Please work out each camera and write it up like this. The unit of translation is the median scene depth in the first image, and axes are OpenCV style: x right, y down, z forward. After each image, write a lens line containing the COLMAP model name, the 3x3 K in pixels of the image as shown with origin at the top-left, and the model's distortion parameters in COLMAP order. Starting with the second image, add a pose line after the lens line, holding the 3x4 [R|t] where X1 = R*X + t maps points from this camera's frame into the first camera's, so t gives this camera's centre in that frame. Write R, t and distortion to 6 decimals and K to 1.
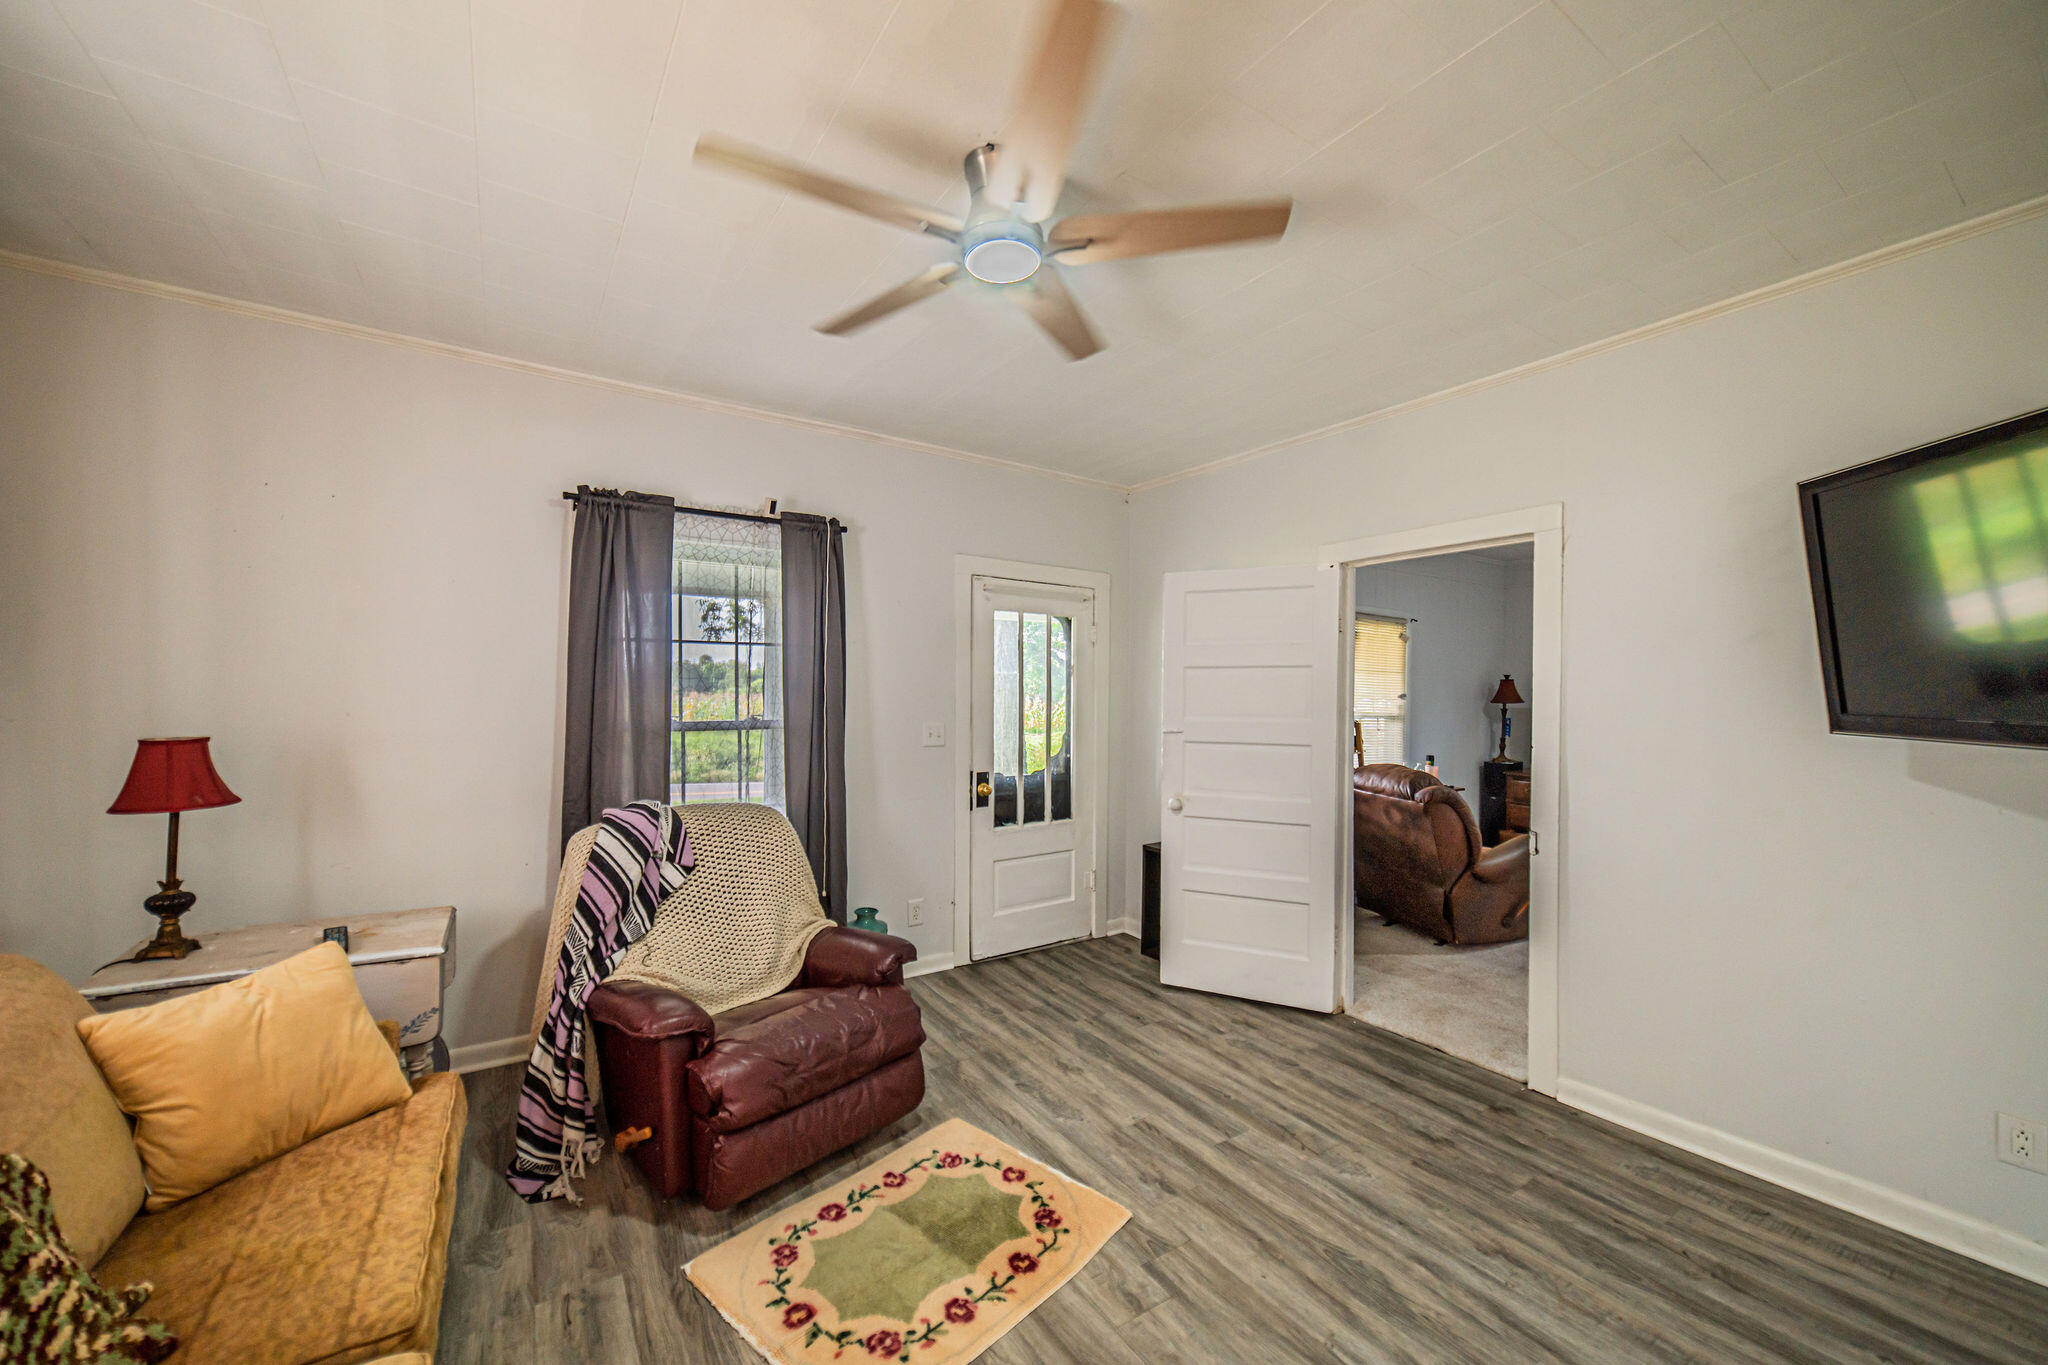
lens RADIAL K [[808.0, 0, 1035.0], [0, 808.0, 684.4], [0, 0, 1]] dist [0.022076, 0.000013]
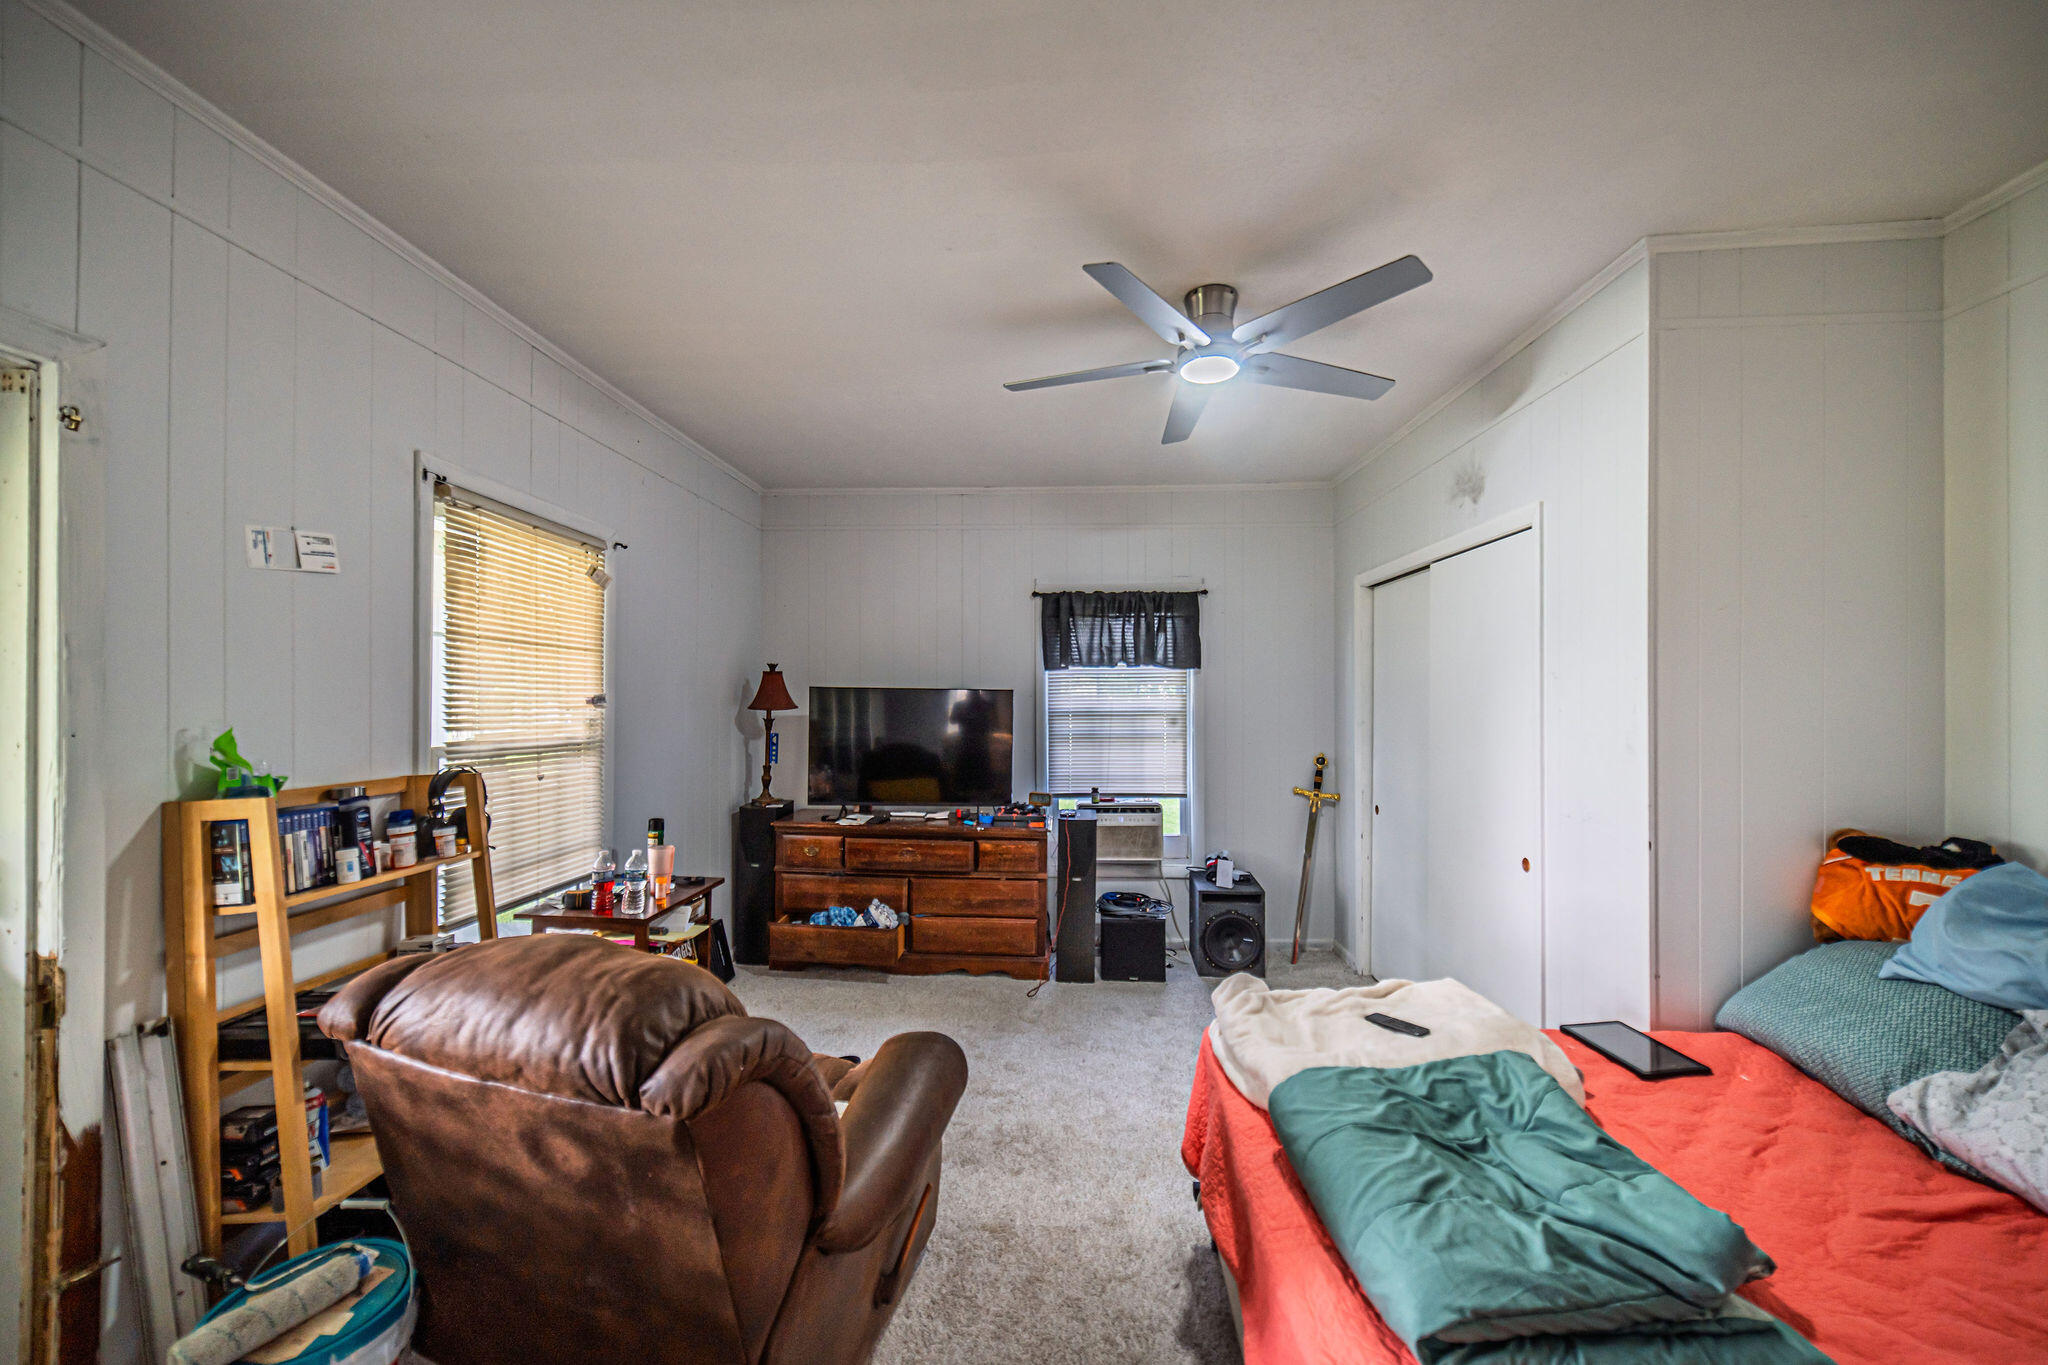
lens RADIAL K [[789.7, 0, 1015.0], [0, 789.7, 689.3], [0, 0, 1]] dist [-0.000272, 0.000138]
pose [[0.613097, -0.001782, 0.790006, 0.266192], [0.000808, 0.999998, 0.001628, 0.008981], [-0.790008, -0.000360, 0.613097, 0.585906]]
